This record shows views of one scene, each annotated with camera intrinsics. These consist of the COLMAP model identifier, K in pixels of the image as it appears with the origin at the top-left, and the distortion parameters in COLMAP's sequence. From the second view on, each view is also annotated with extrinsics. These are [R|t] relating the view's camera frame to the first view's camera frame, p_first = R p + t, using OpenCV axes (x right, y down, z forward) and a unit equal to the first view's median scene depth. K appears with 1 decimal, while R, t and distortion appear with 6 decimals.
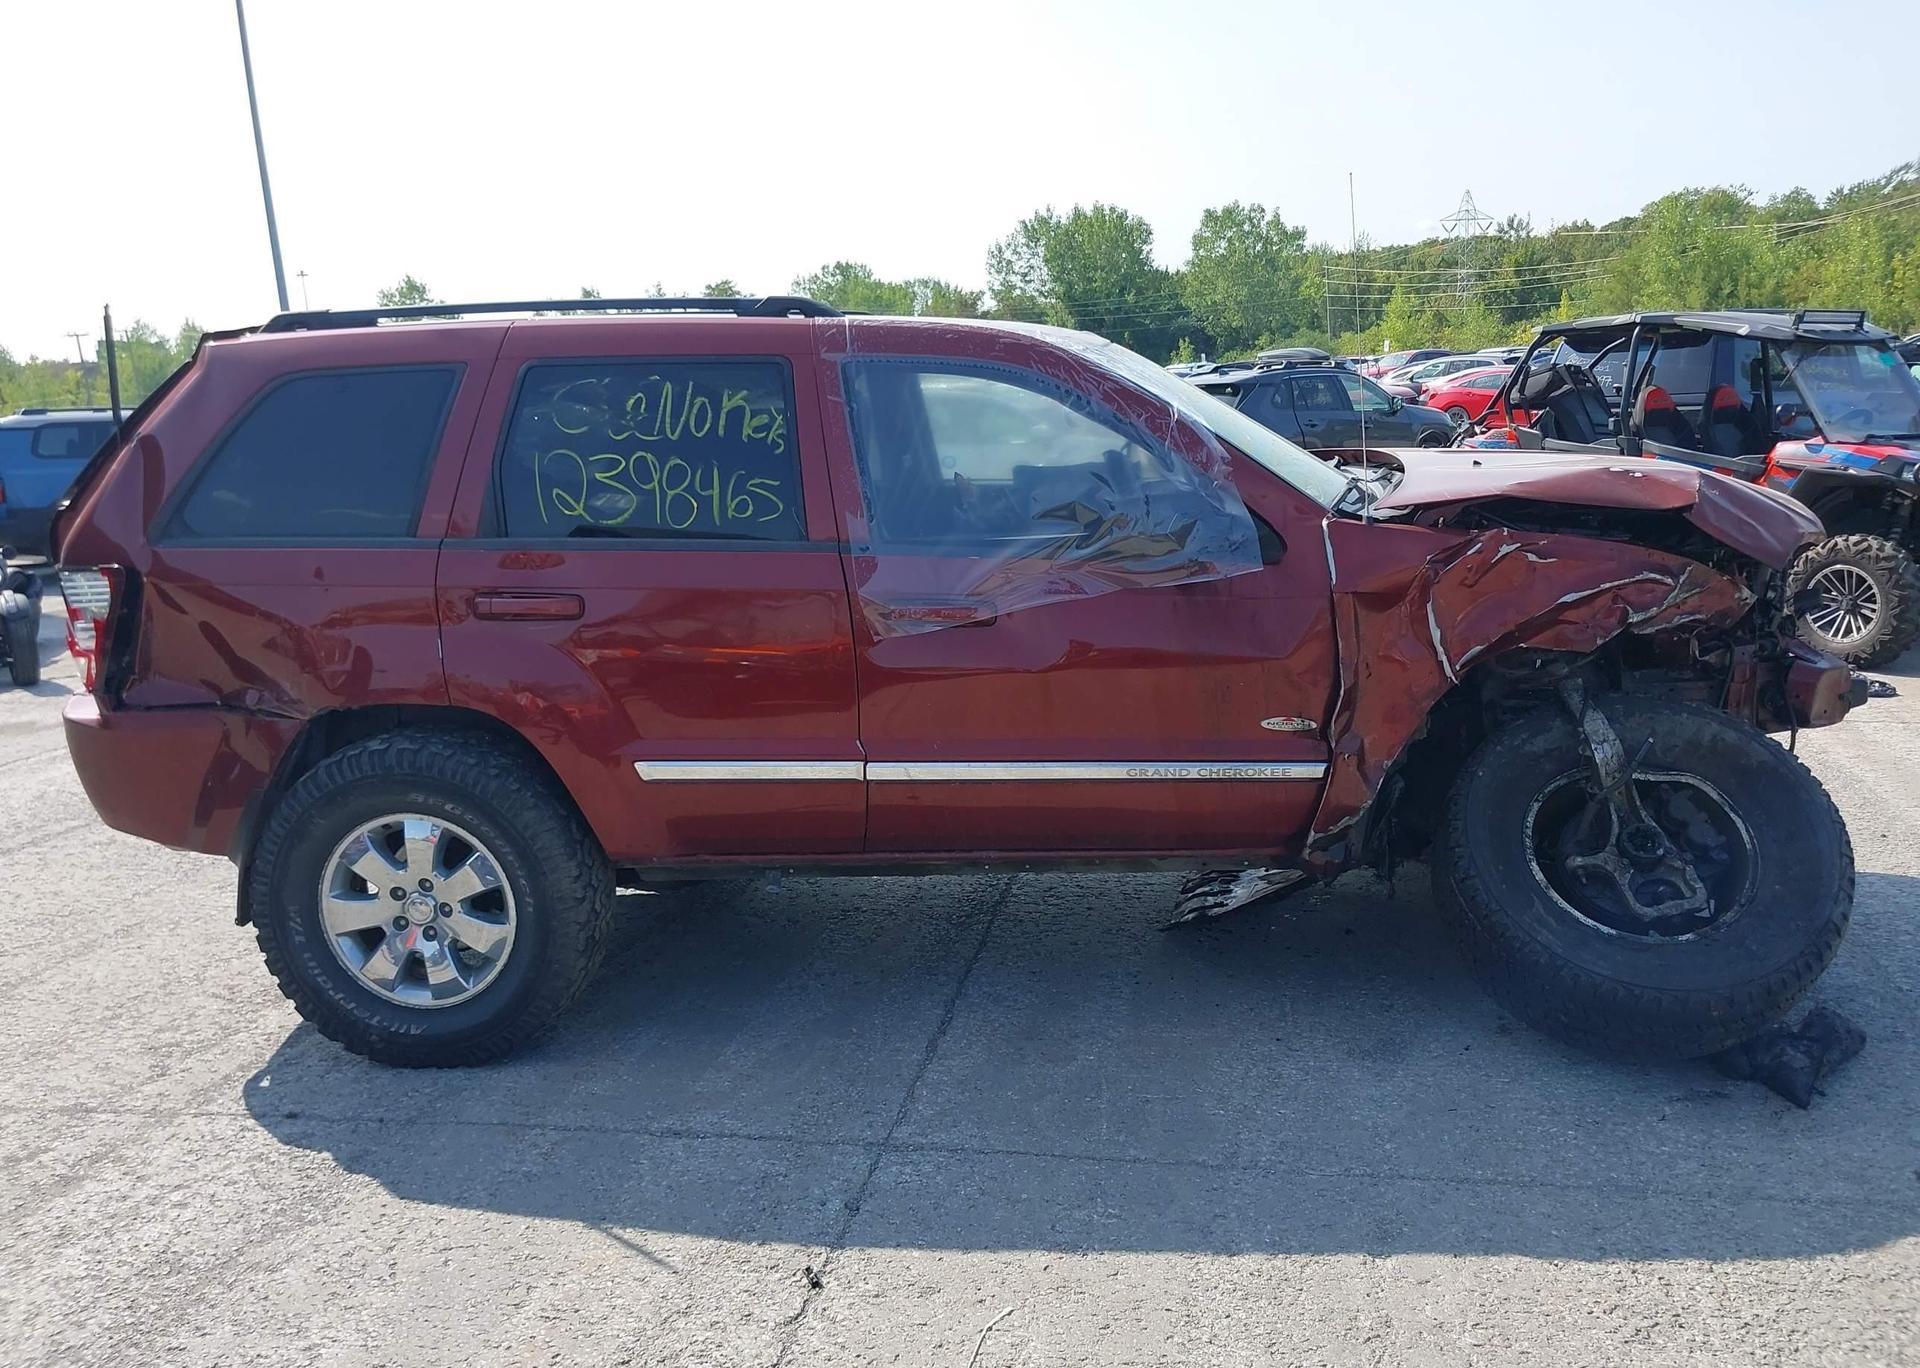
lens RADIAL K [[1522.1, 0, 957.1], [0, 1522.1, 691.2], [0, 0, 1]] dist [0.045891, -0.061190]
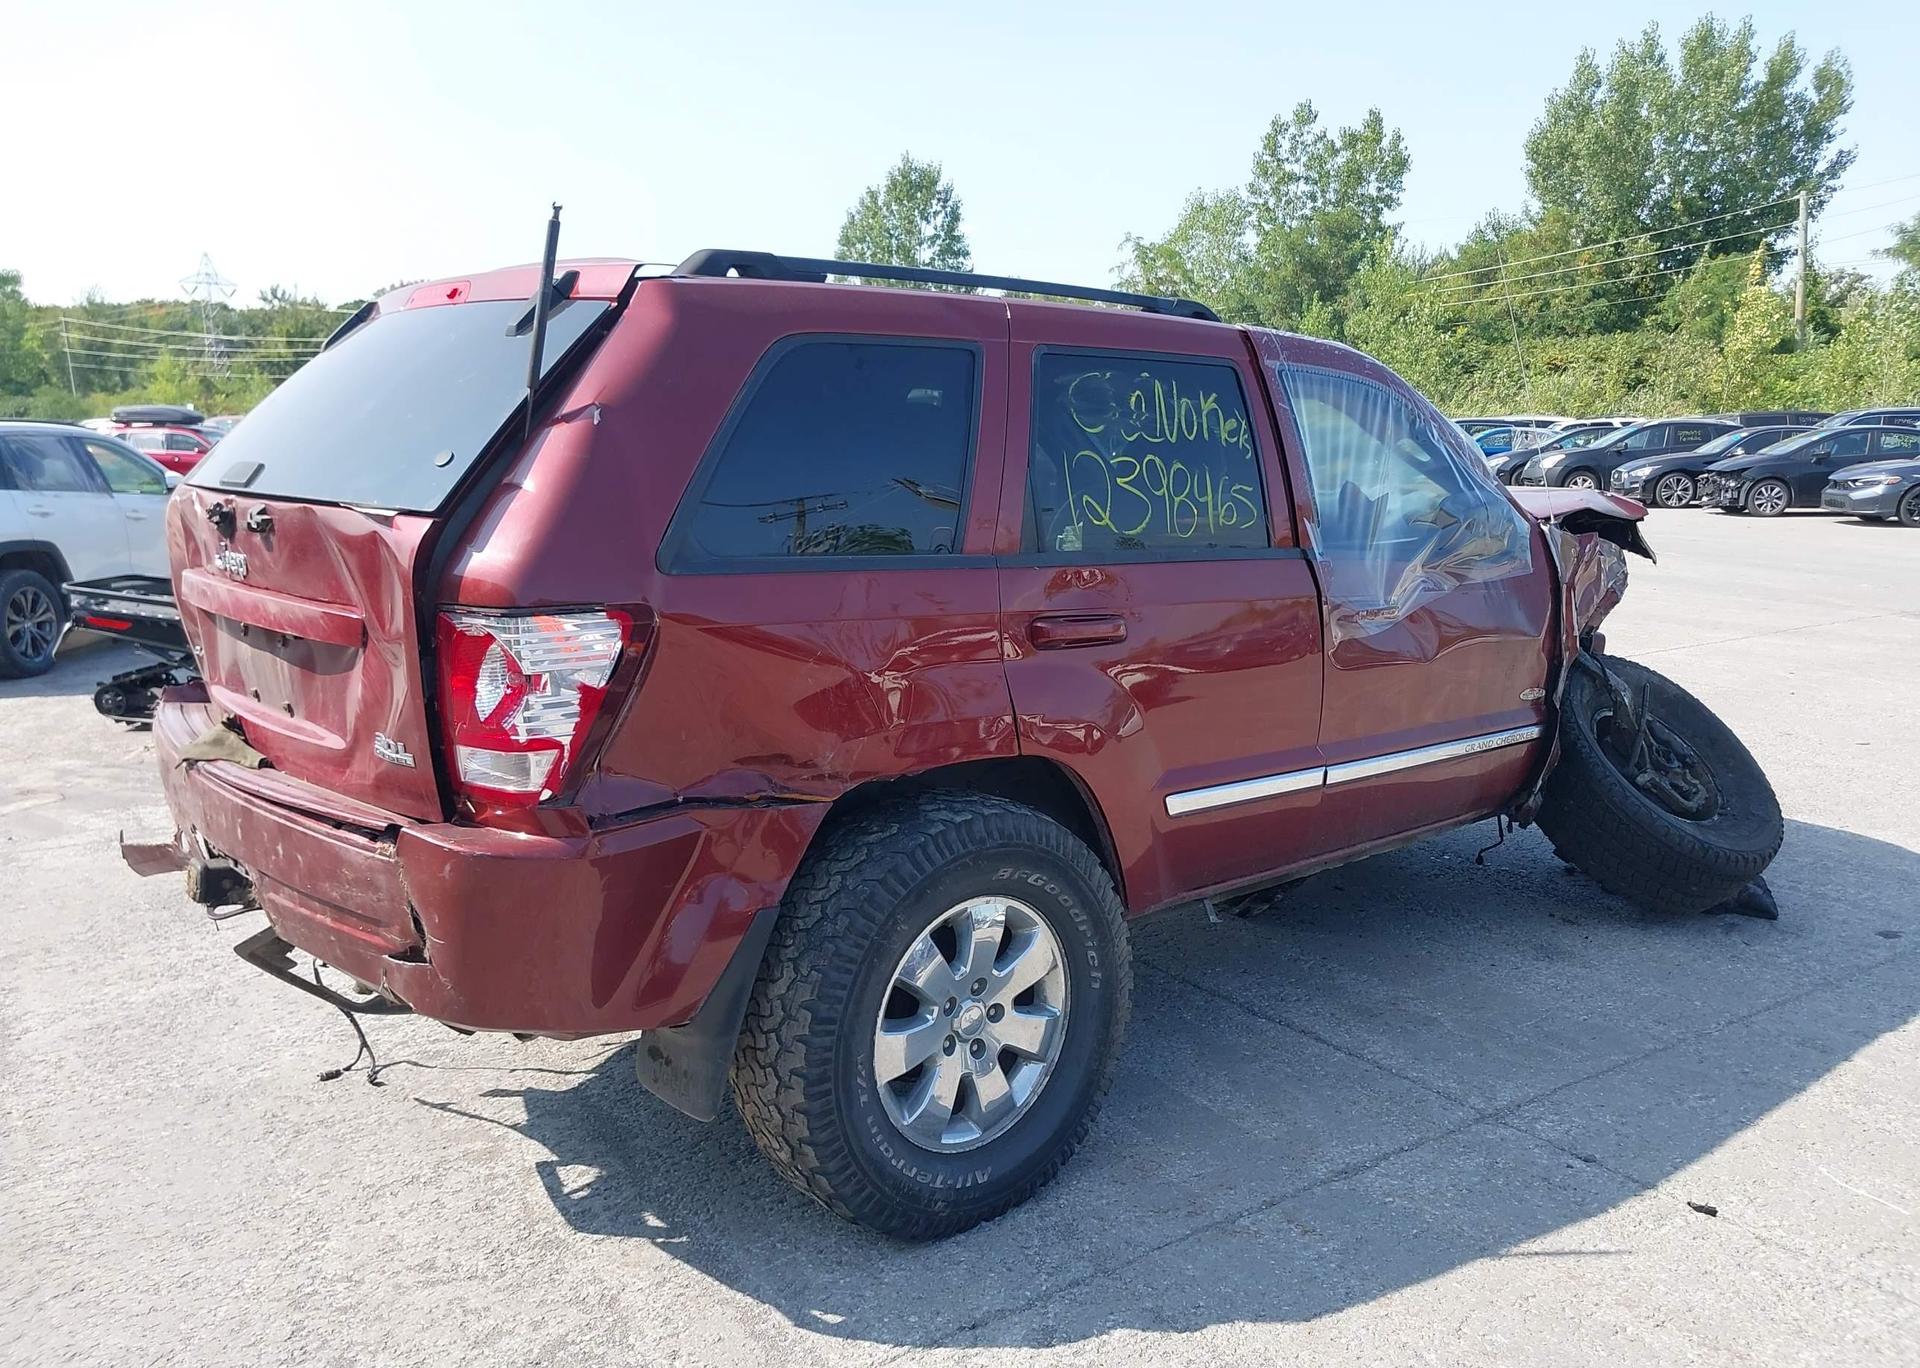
lens RADIAL K [[1522.1, 0, 957.1], [0, 1522.1, 691.2], [0, 0, 1]] dist [0.045891, -0.061190]
pose [[0.700107, -0.075850, 0.709998, -0.919132], [0.110524, 0.993869, -0.002808, -0.026764], [-0.705432, 0.080438, 0.704198, 0.444752]]
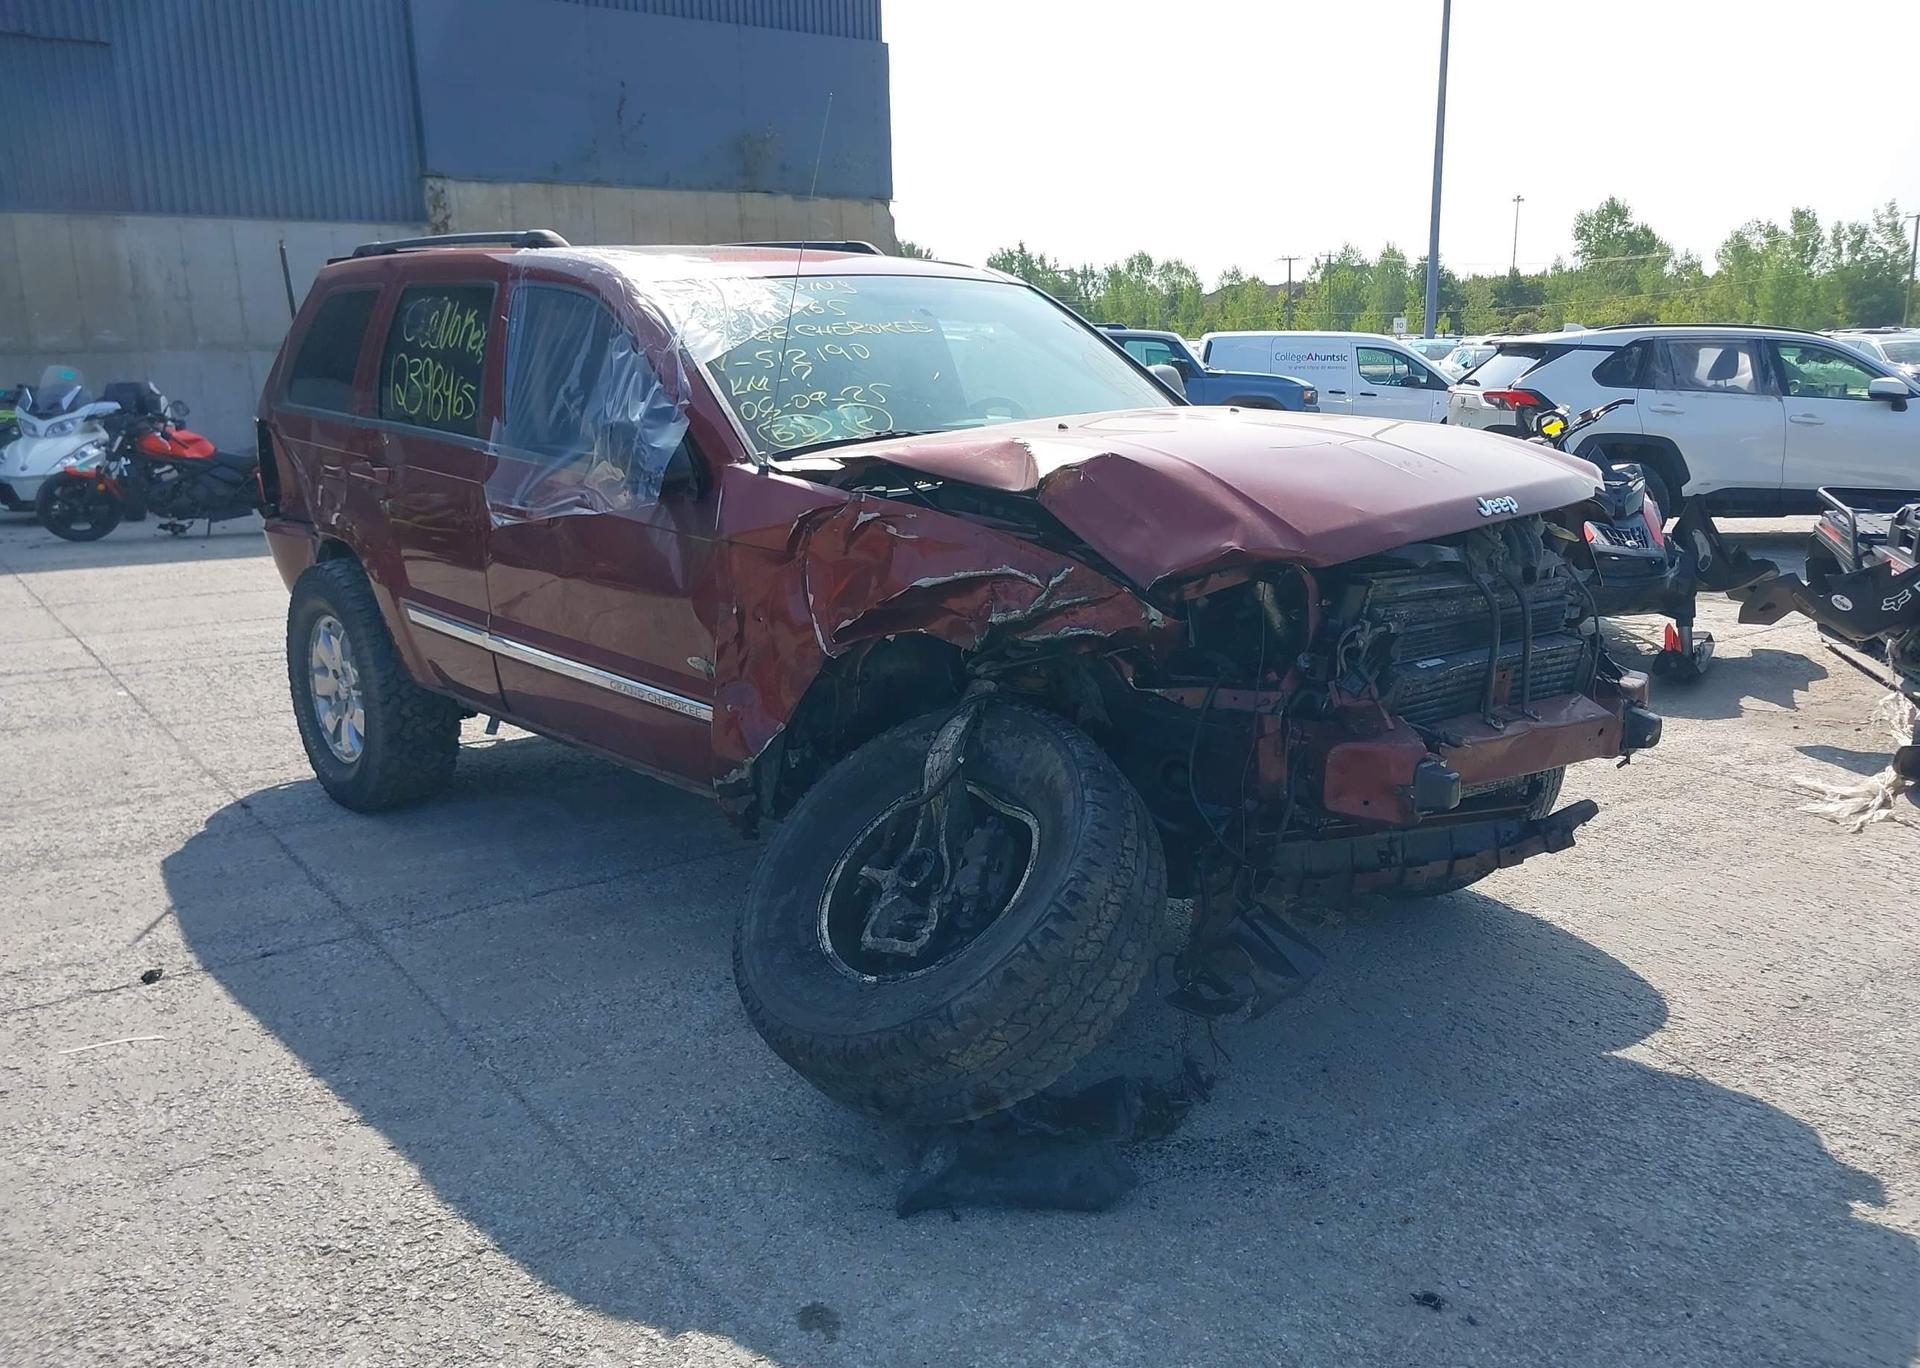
lens RADIAL K [[1522.1, 0, 957.1], [0, 1522.1, 691.2], [0, 0, 1]] dist [0.045891, -0.061190]
pose [[0.732218, 0.193576, -0.652982, 0.956029], [-0.163279, 0.980691, 0.107633, -0.092520], [0.661208, 0.027808, 0.749687, 0.347868]]
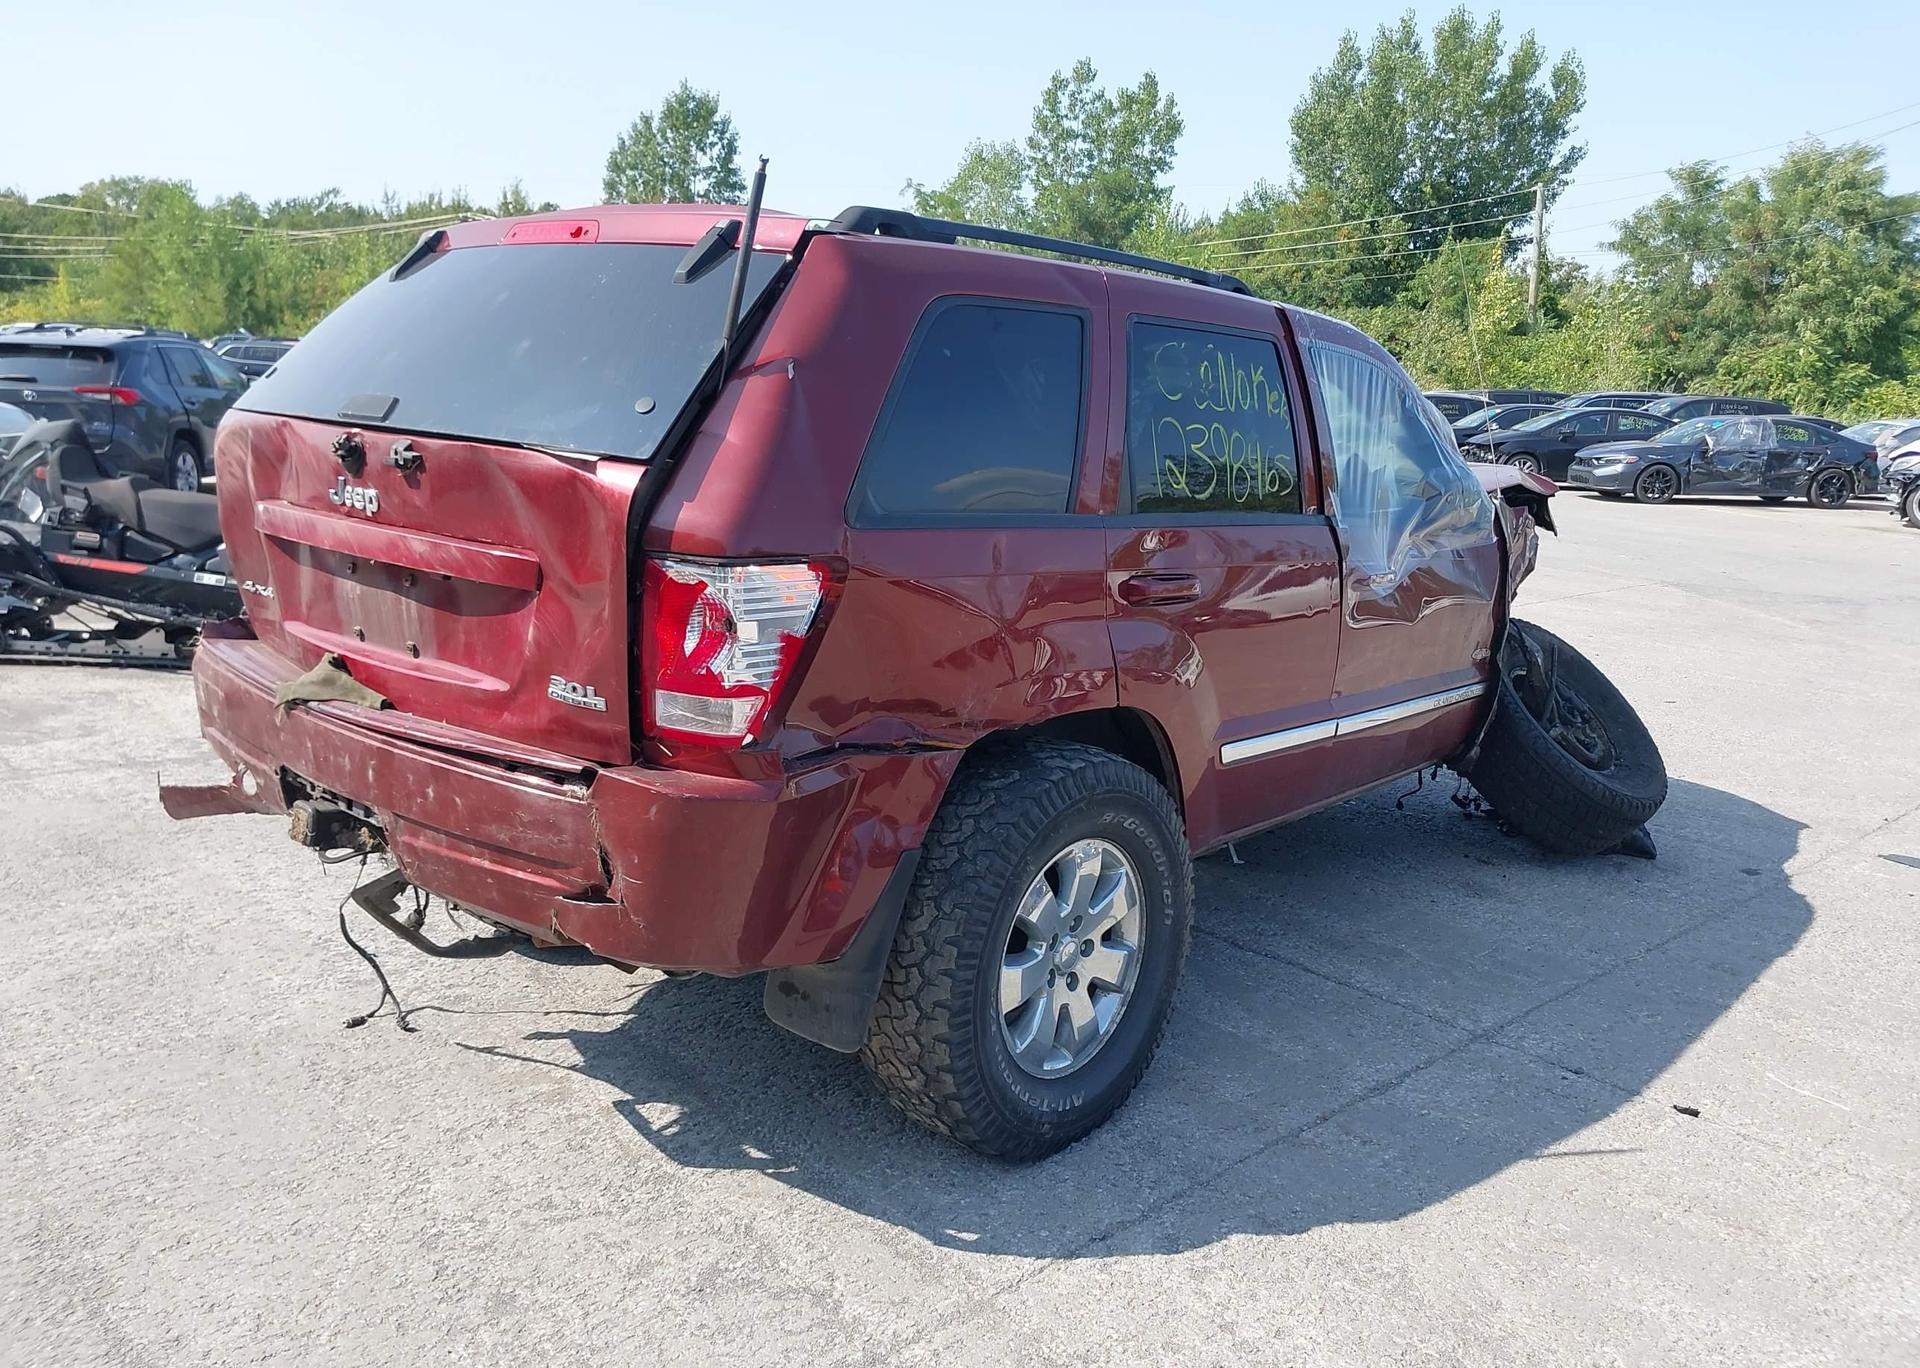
lens RADIAL K [[1522.1, 0, 957.1], [0, 1522.1, 691.2], [0, 0, 1]] dist [0.045891, -0.061190]
pose [[0.578321, -0.091995, 0.810606, -1.068570], [0.089925, 0.994755, 0.048738, -0.049584], [-0.810838, 0.044707, 0.583561, 0.567451]]
